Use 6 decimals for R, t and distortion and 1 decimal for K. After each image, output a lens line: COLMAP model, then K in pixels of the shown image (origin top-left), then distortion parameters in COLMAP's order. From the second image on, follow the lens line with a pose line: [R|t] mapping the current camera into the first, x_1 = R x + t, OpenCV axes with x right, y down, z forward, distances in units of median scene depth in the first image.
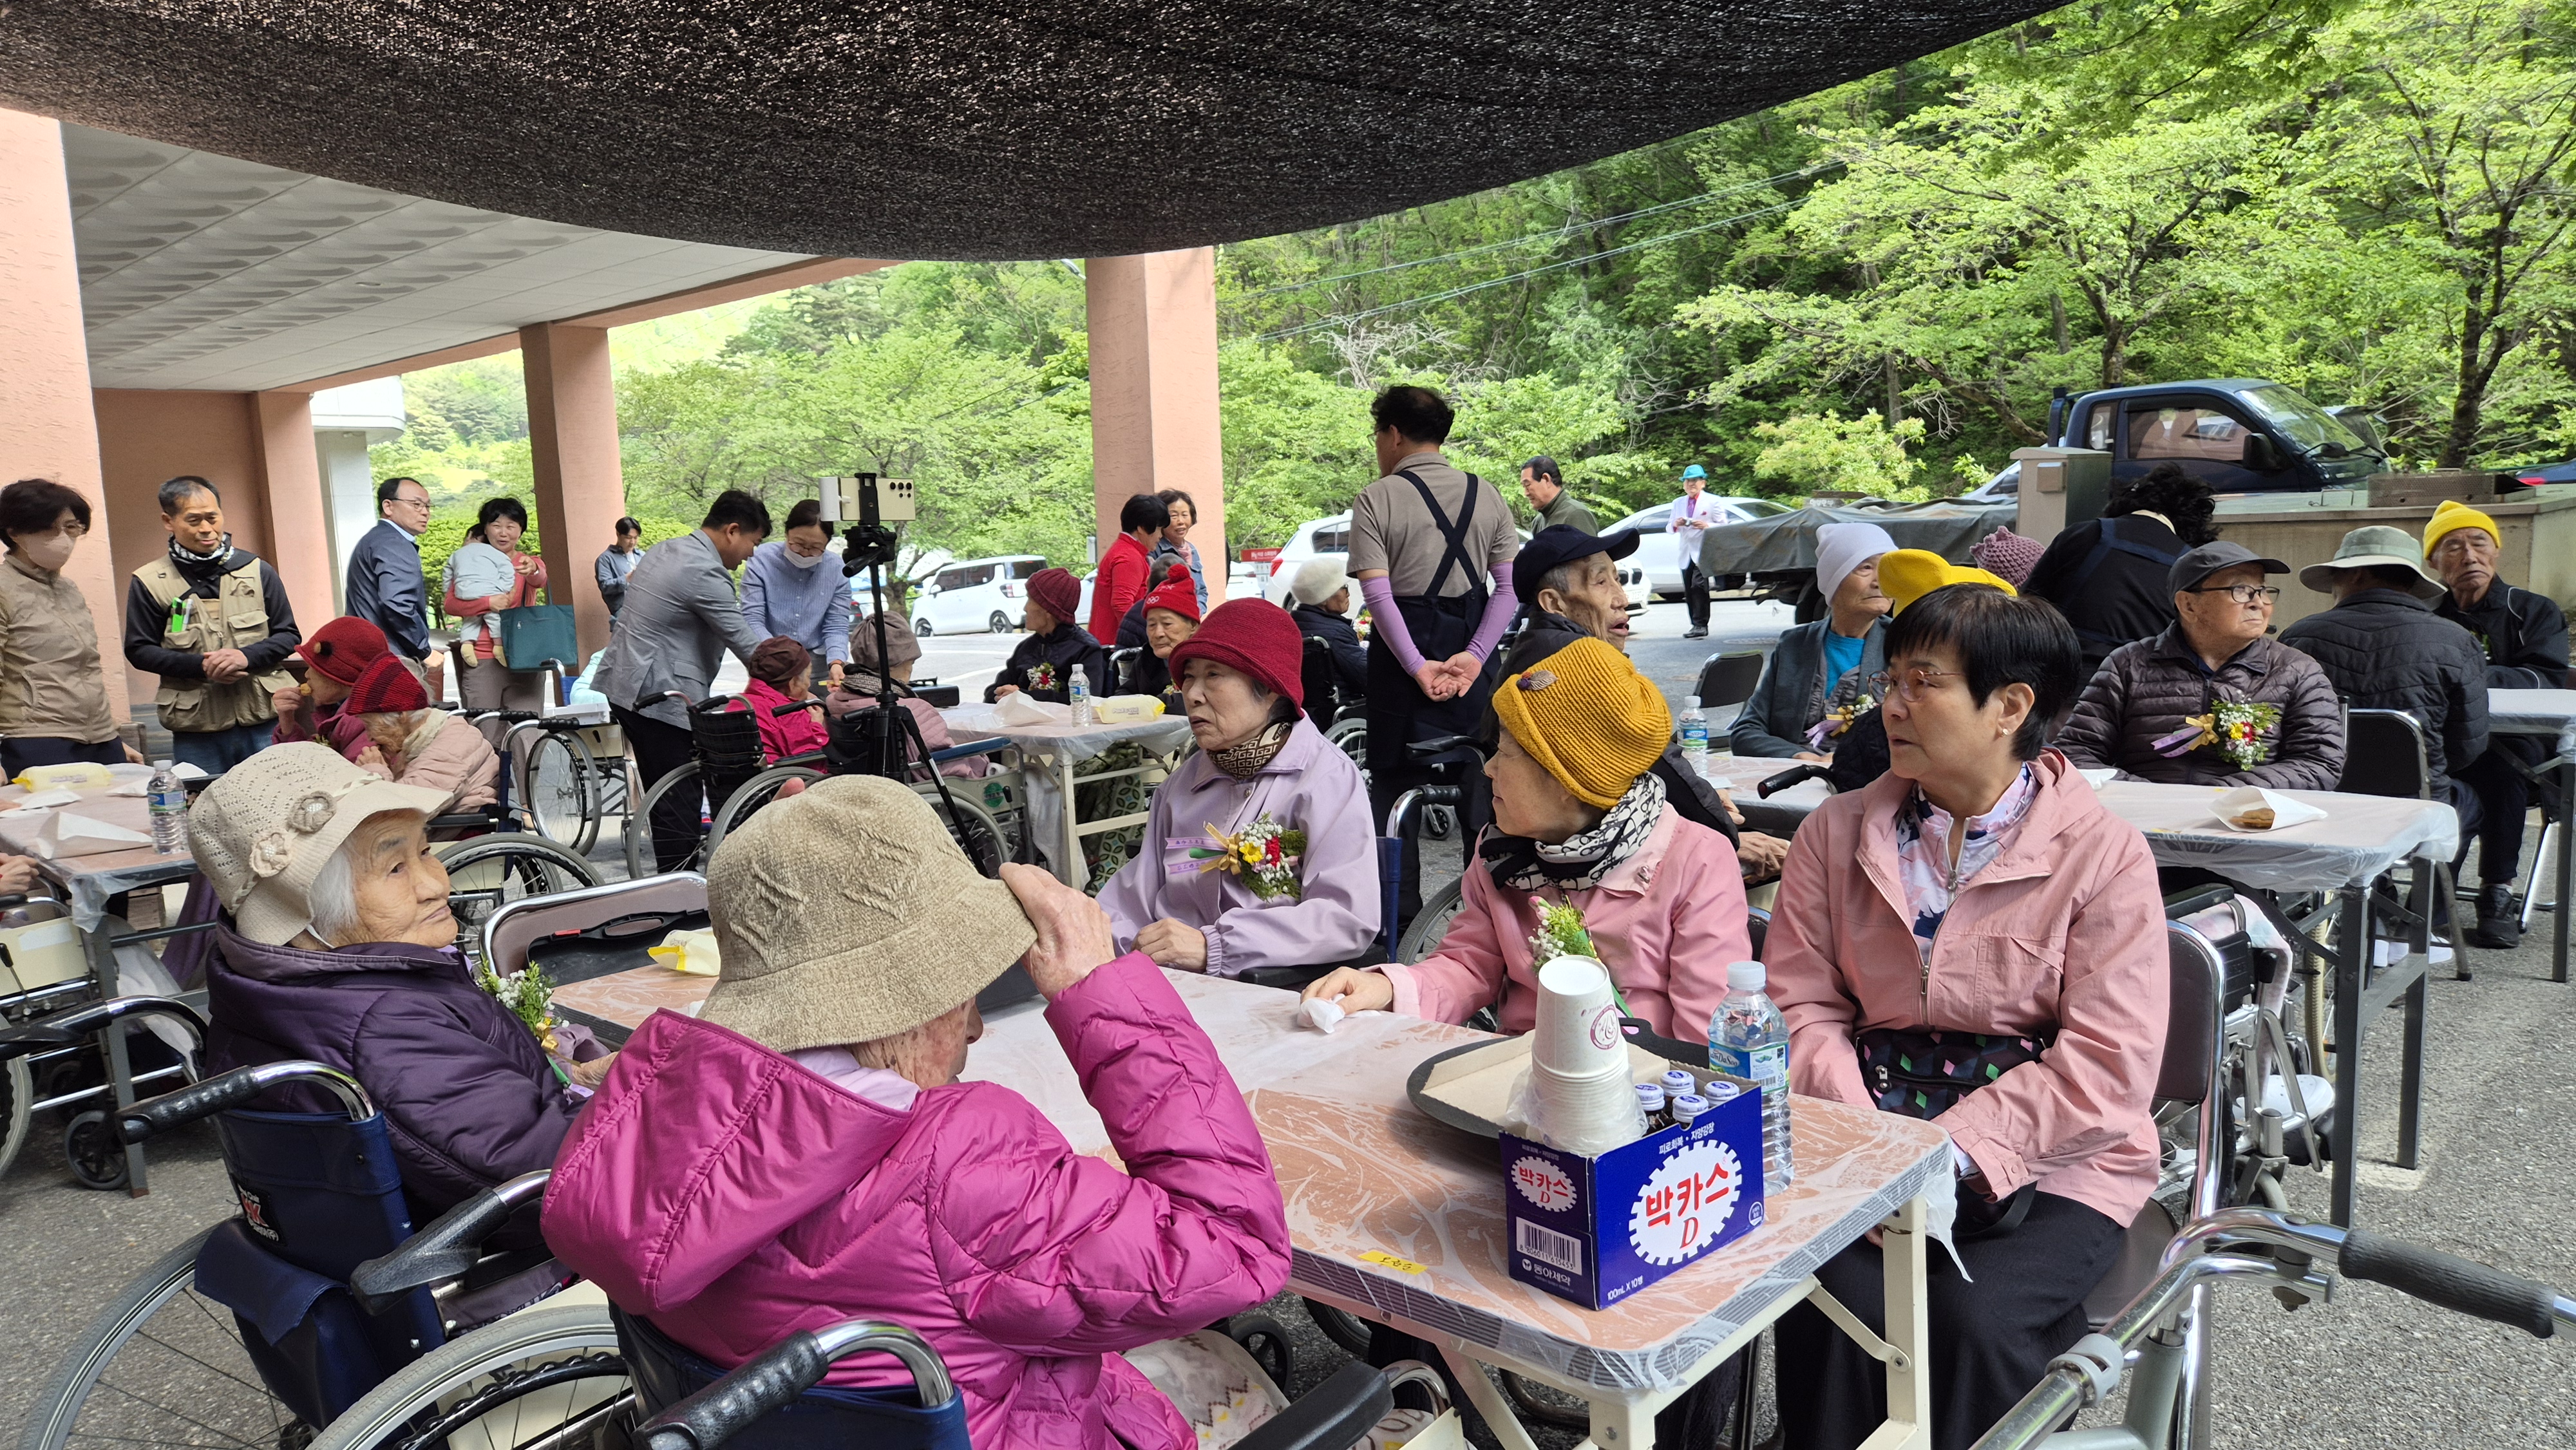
lens RADIAL K [[1701.5, 0, 1303.2], [0, 1701.5, 712.2], [0, 0, 1]] dist [0.059404, -0.037627]
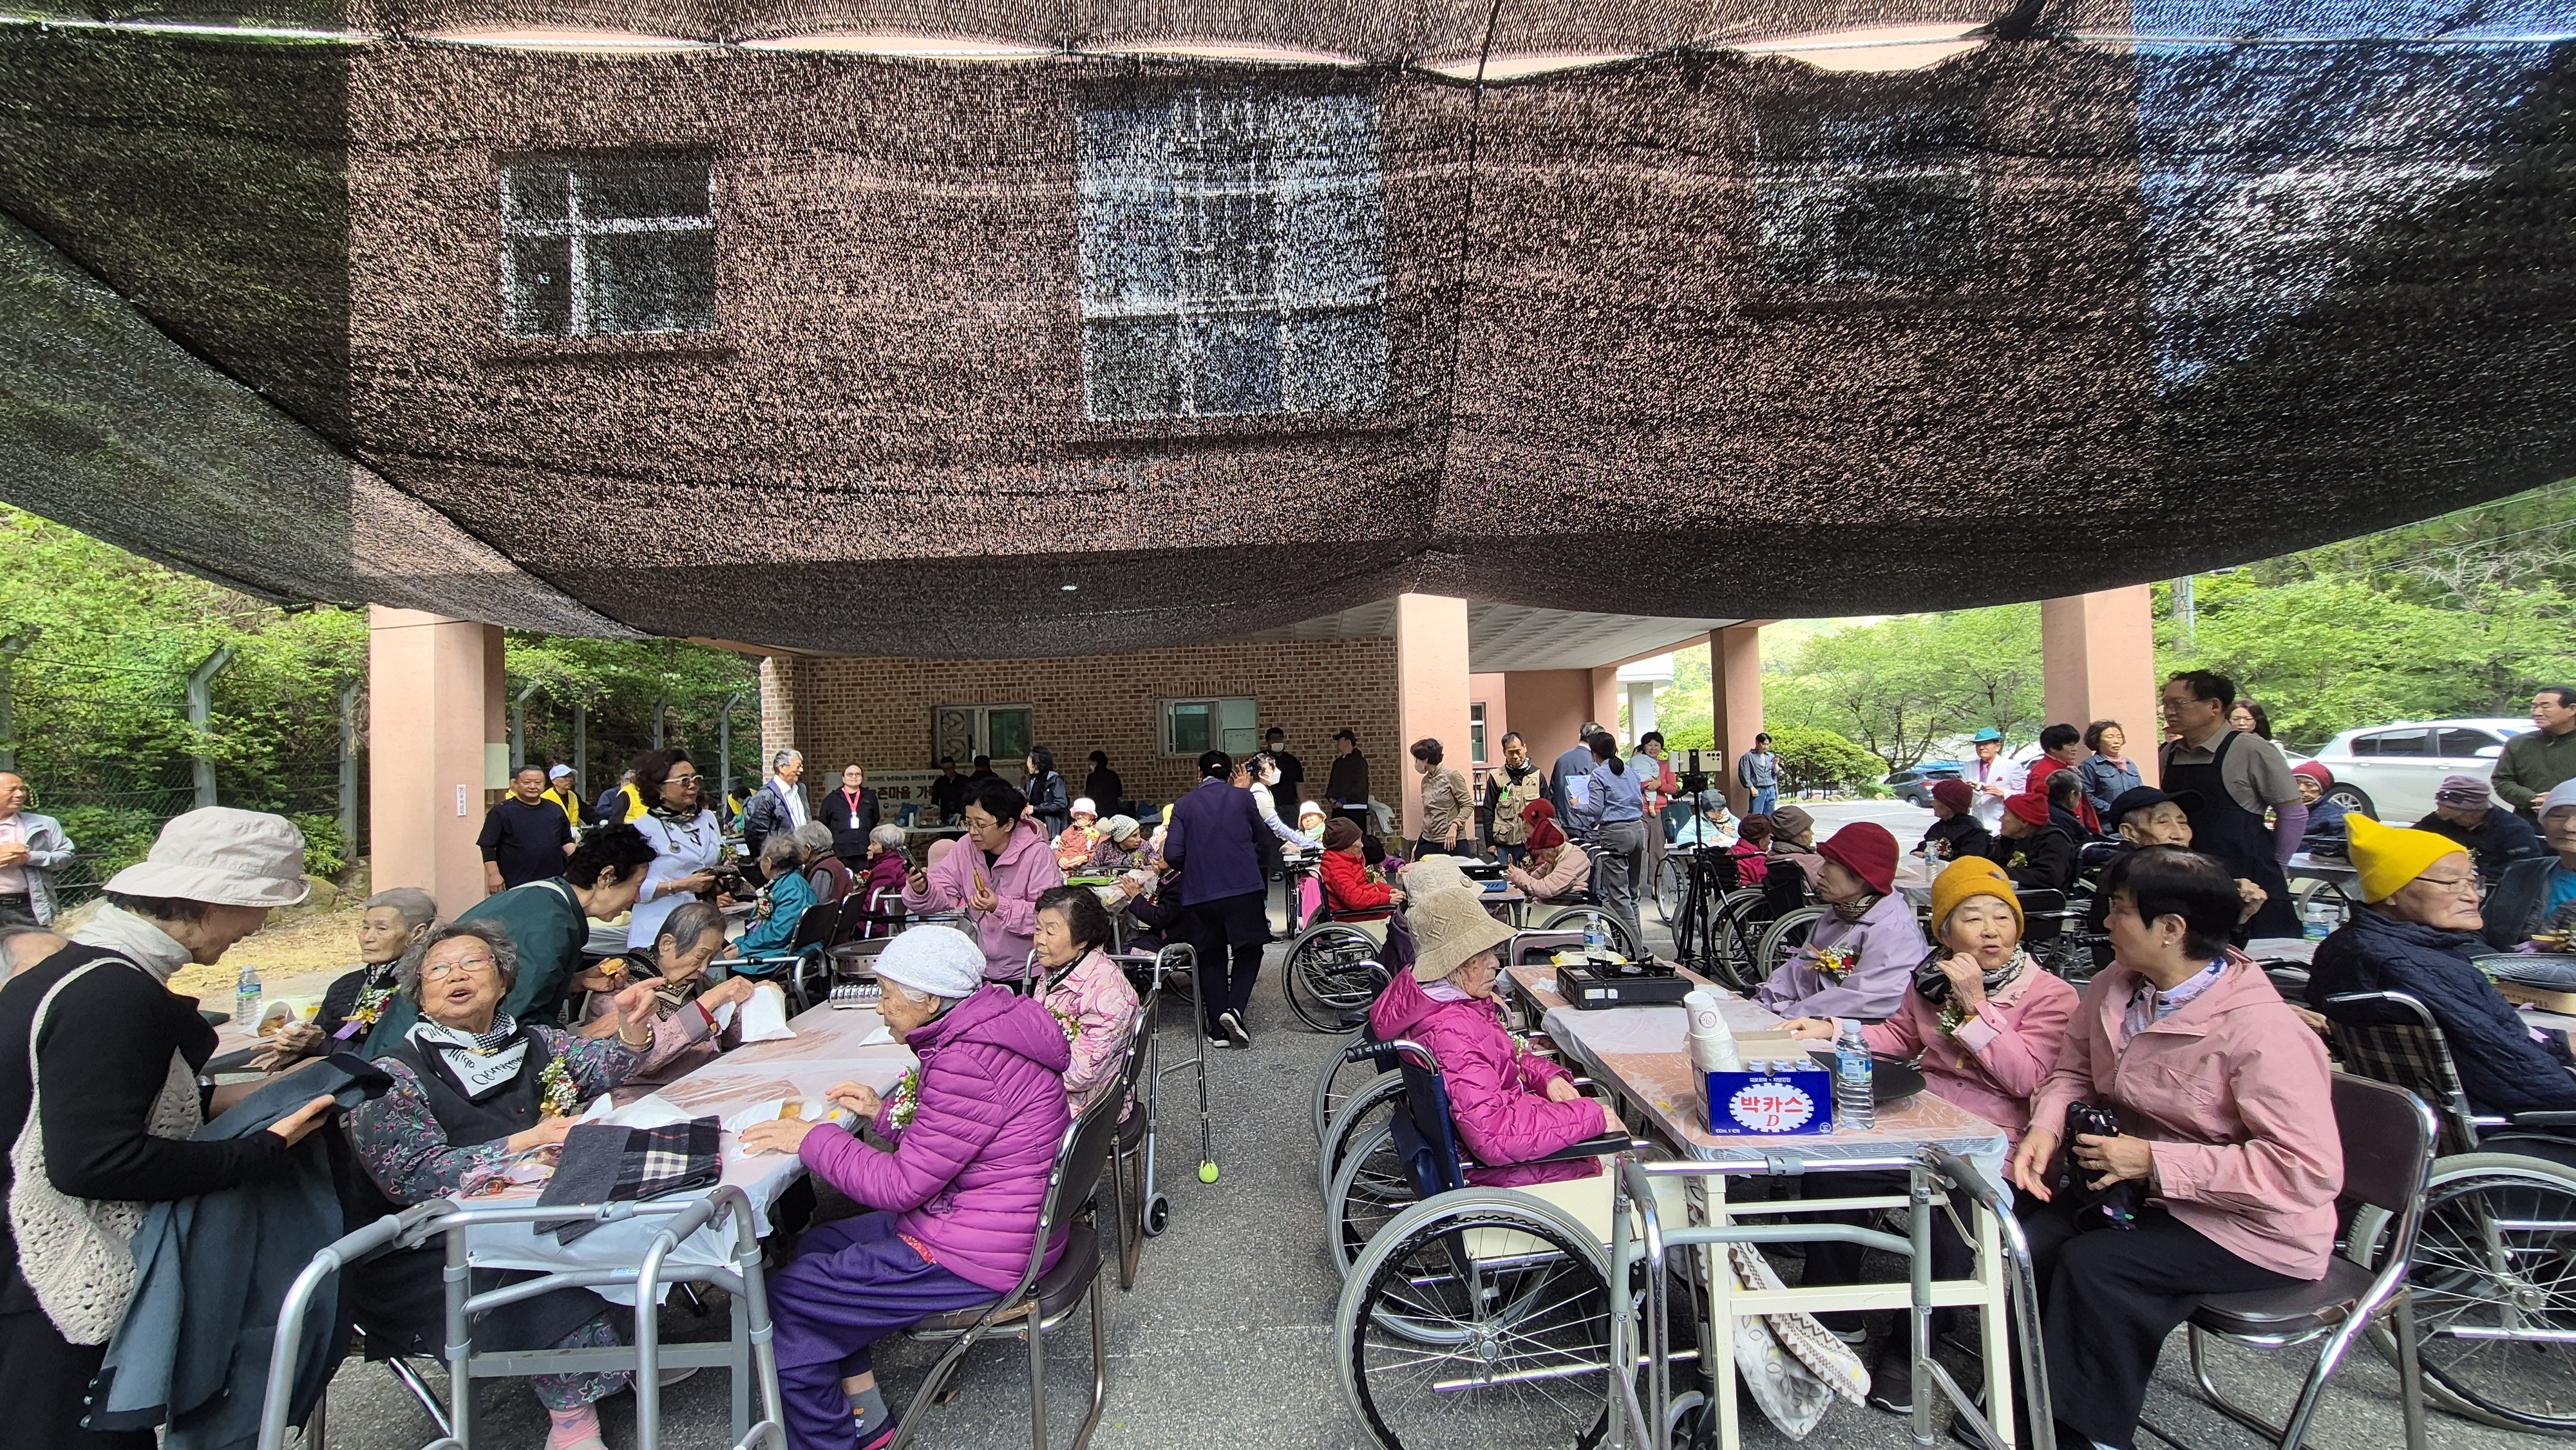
lens RADIAL K [[1050.7, 0, 1311.7], [0, 1050.7, 732.1], [0, 0, 1]] dist [-0.012177, 0.000418]
pose [[0.678911, 0.003894, -0.734211, 0.405017], [-0.078614, 0.994623, -0.067418, -0.041761], [0.730000, 0.103490, 0.675566, -0.243921]]
